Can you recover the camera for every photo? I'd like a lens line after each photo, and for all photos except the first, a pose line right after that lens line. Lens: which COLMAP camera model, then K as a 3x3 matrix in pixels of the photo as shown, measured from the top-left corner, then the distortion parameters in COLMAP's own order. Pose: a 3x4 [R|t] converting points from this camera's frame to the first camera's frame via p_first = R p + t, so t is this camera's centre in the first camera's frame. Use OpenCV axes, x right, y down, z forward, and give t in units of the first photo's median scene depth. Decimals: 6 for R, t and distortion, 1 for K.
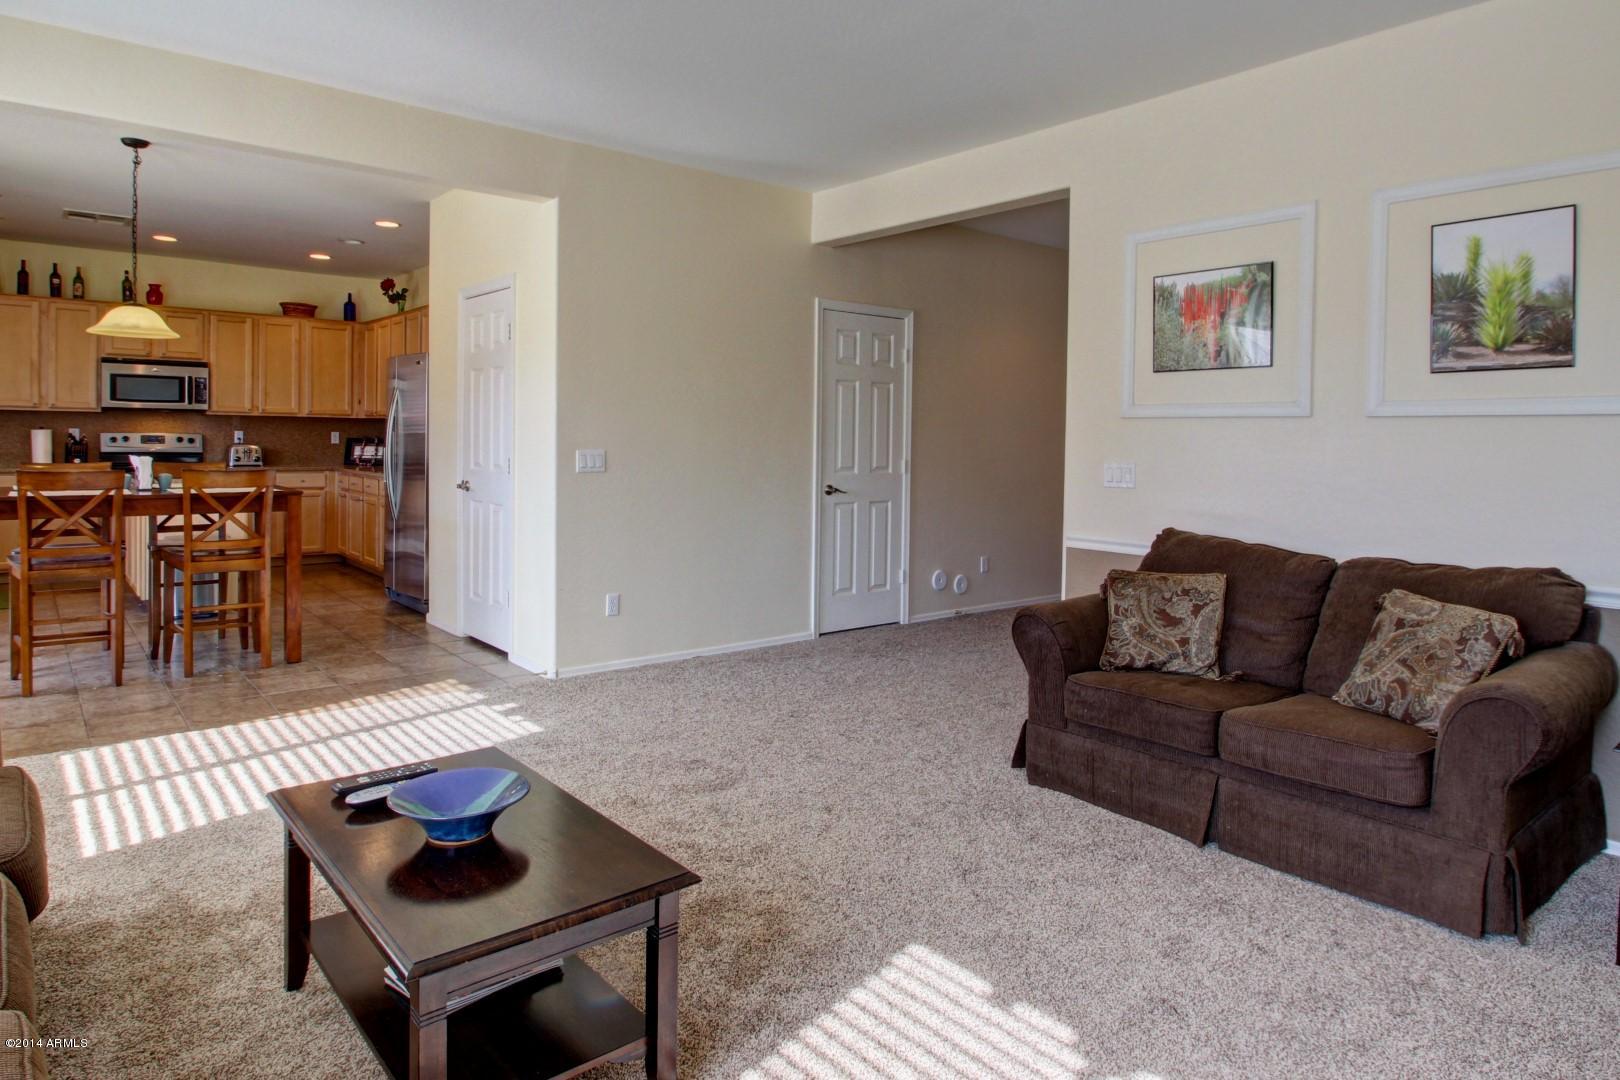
lens RADIAL K [[960.3, 0, 823.4], [0, 960.3, 461.1], [0, 0, 1]] dist [-0.008060, -0.001356]
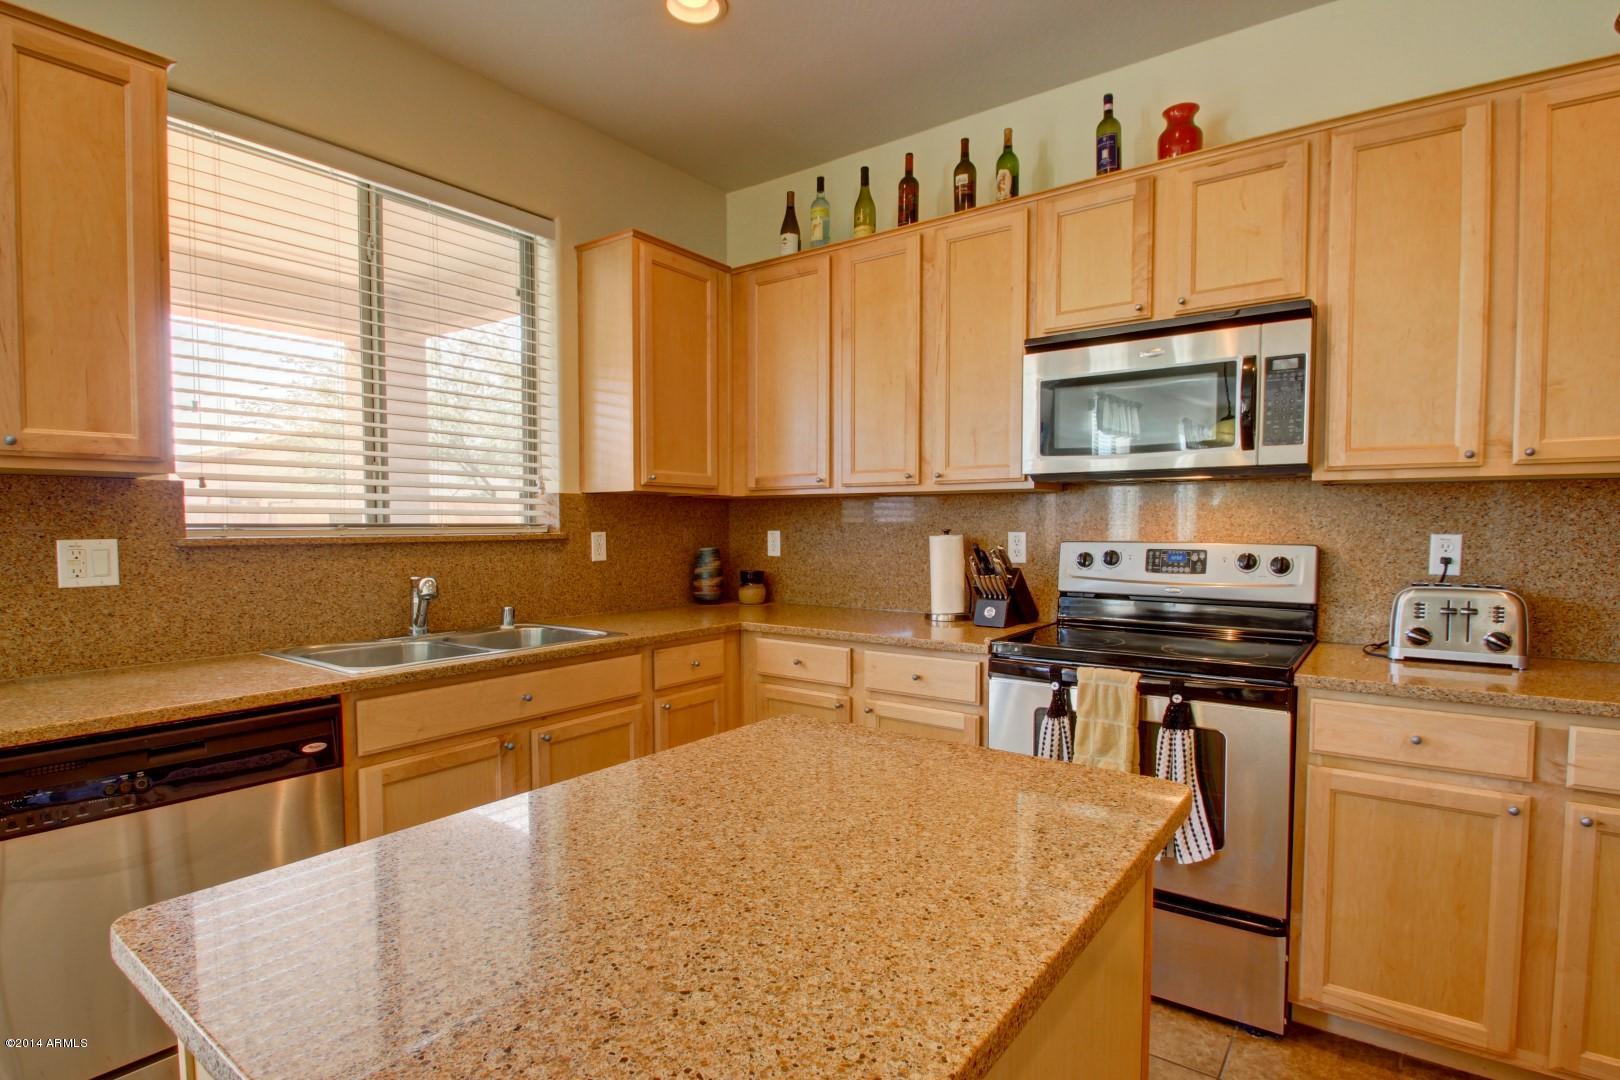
lens RADIAL K [[811.4, 0, 813.8], [0, 811.4, 560.8], [0, 0, 1]] dist [0.020570, -0.025875]
pose [[0.233495, 0.026086, -0.972008, -0.741300], [-0.018325, 0.999581, 0.022424, -0.045655], [0.972185, 0.012576, 0.233875, 1.351869]]
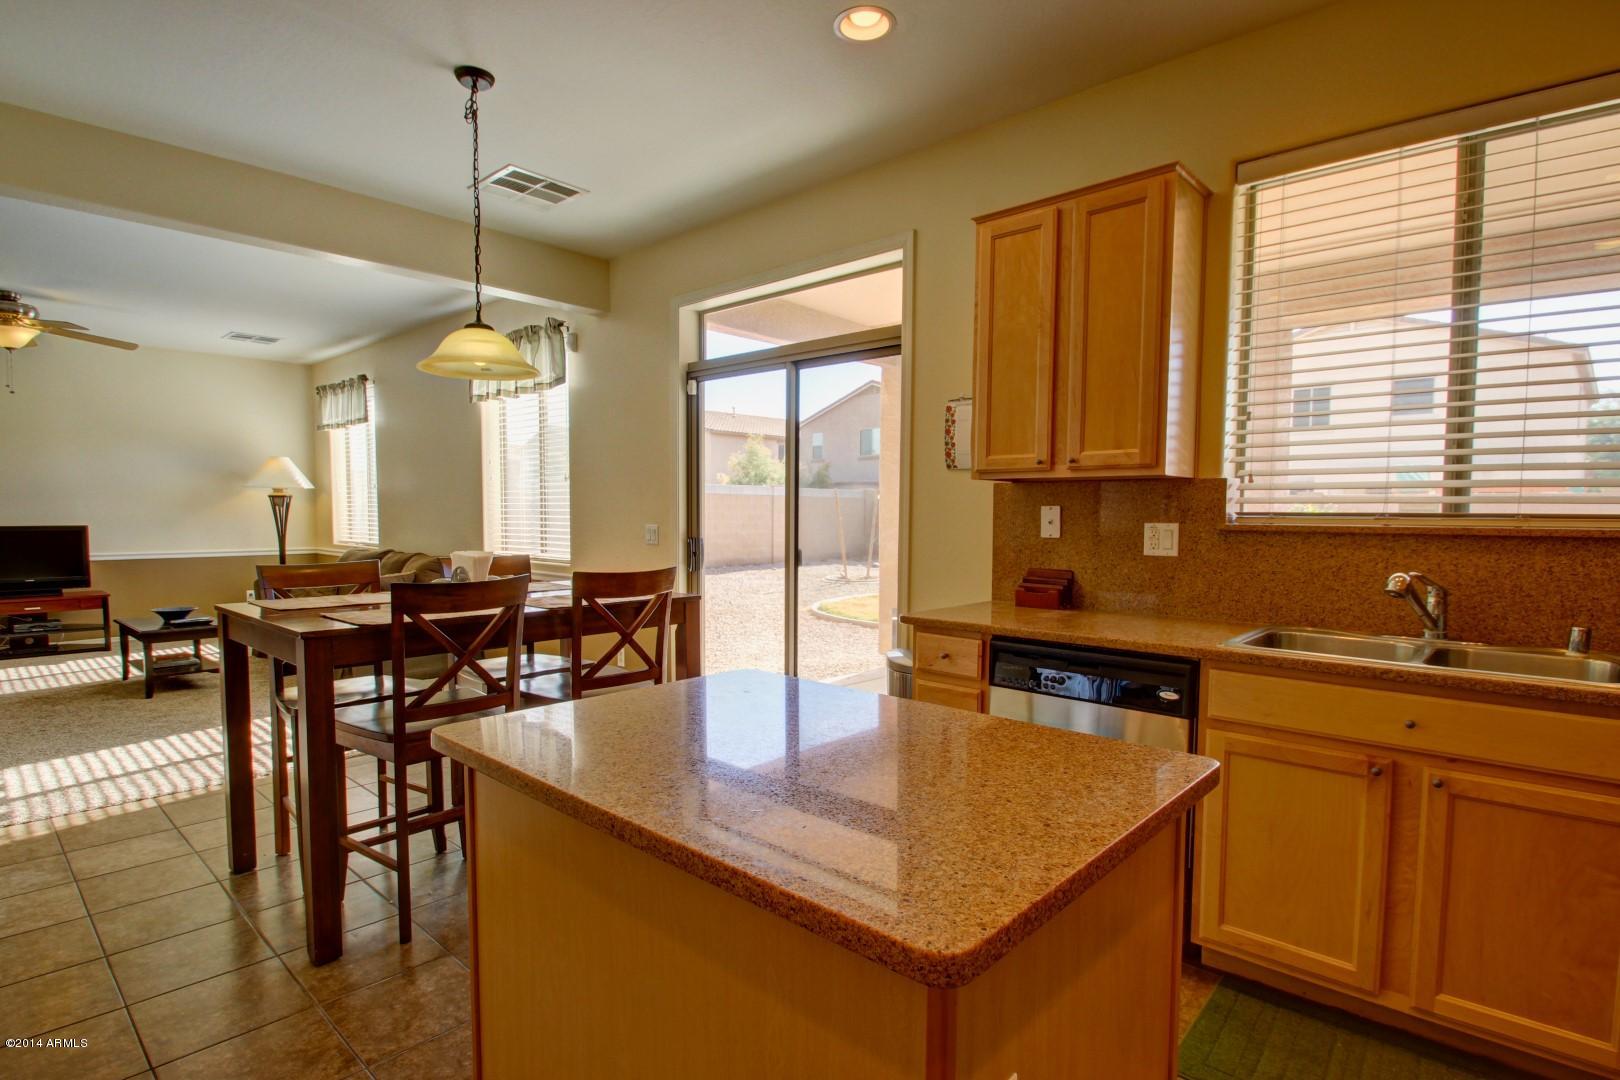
lens RADIAL K [[807.9, 0, 814.4], [0, 807.9, 561.8], [0, 0, 1]] dist [0.008252, -0.019511]
pose [[-0.990540, -0.015584, -0.136333, -0.886248], [-0.027248, 0.996084, 0.084107, -0.054071], [0.134489, 0.087027, -0.987086, 1.614021]]
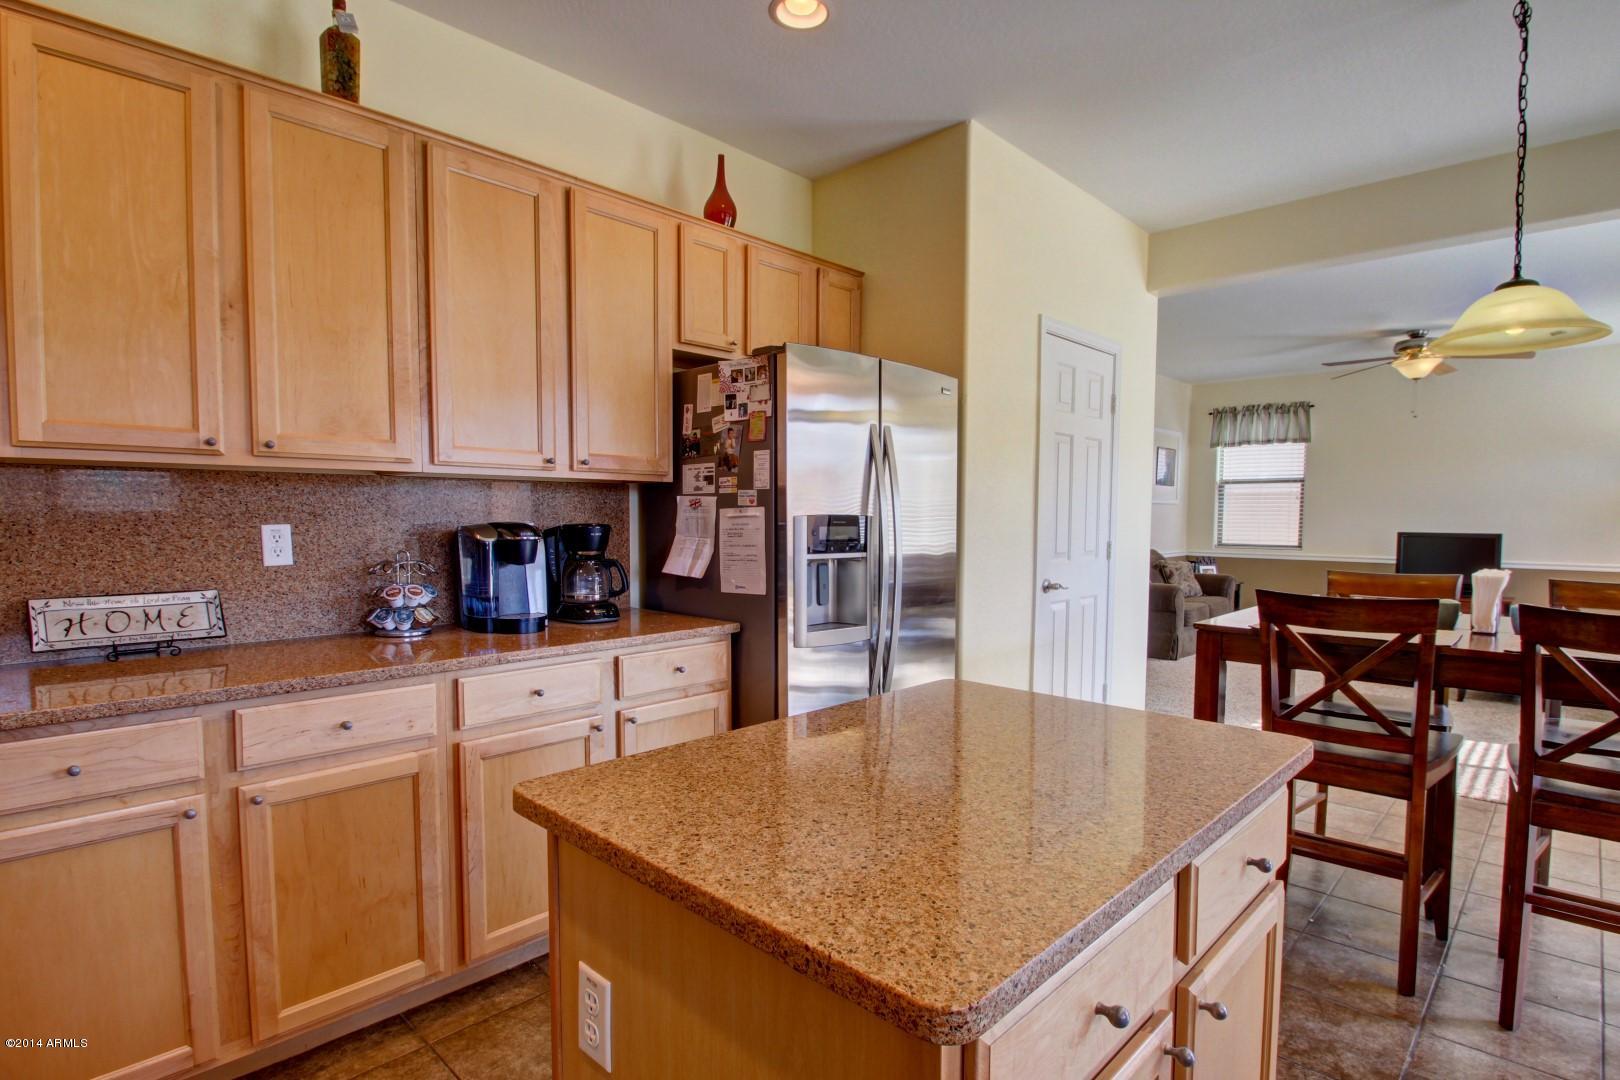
lens RADIAL K [[807.9, 0, 814.4], [0, 807.9, 561.8], [0, 0, 1]] dist [0.008252, -0.019511]
pose [[-0.103837, -0.076889, 0.991618, -1.131782], [0.019741, 0.996652, 0.079347, -0.054509], [-0.994398, 0.027815, -0.101972, 1.441856]]
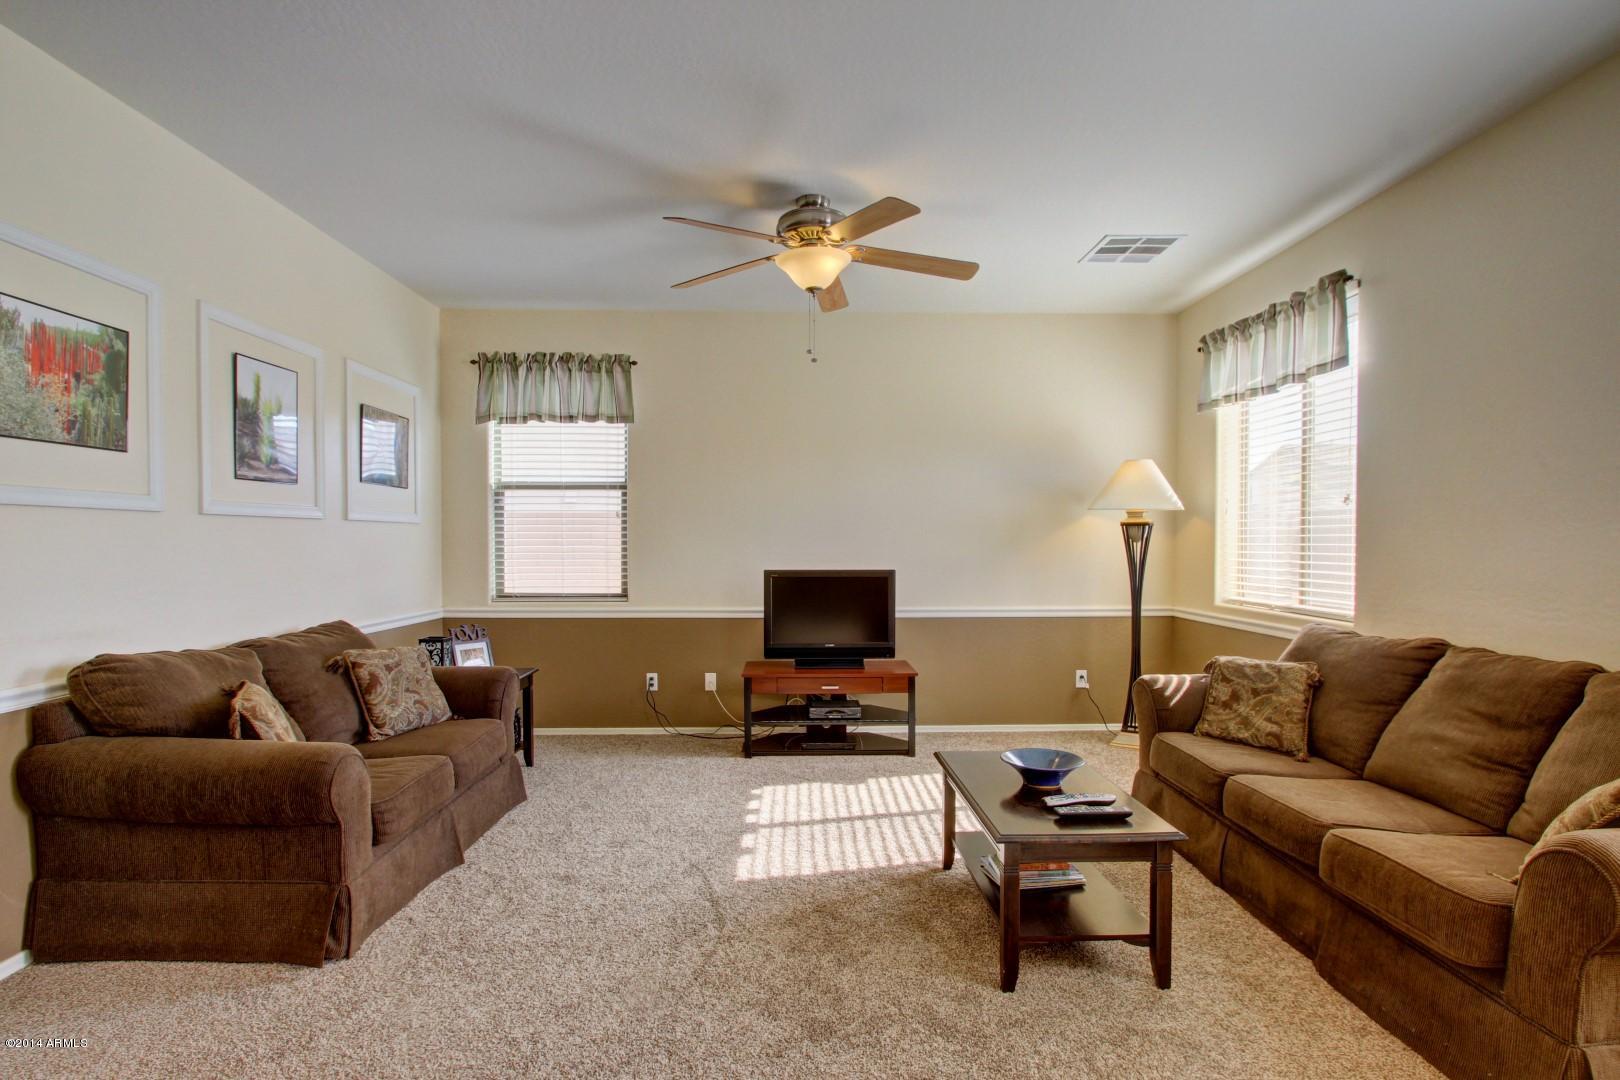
lens RADIAL K [[807.9, 0, 814.4], [0, 807.9, 561.8], [0, 0, 1]] dist [0.008252, -0.019511]
pose [[-0.781989, -0.031670, 0.622487, -0.359145], [0.002447, 0.998545, 0.053876, -0.027935], [-0.623287, 0.043653, -0.780773, 0.889898]]
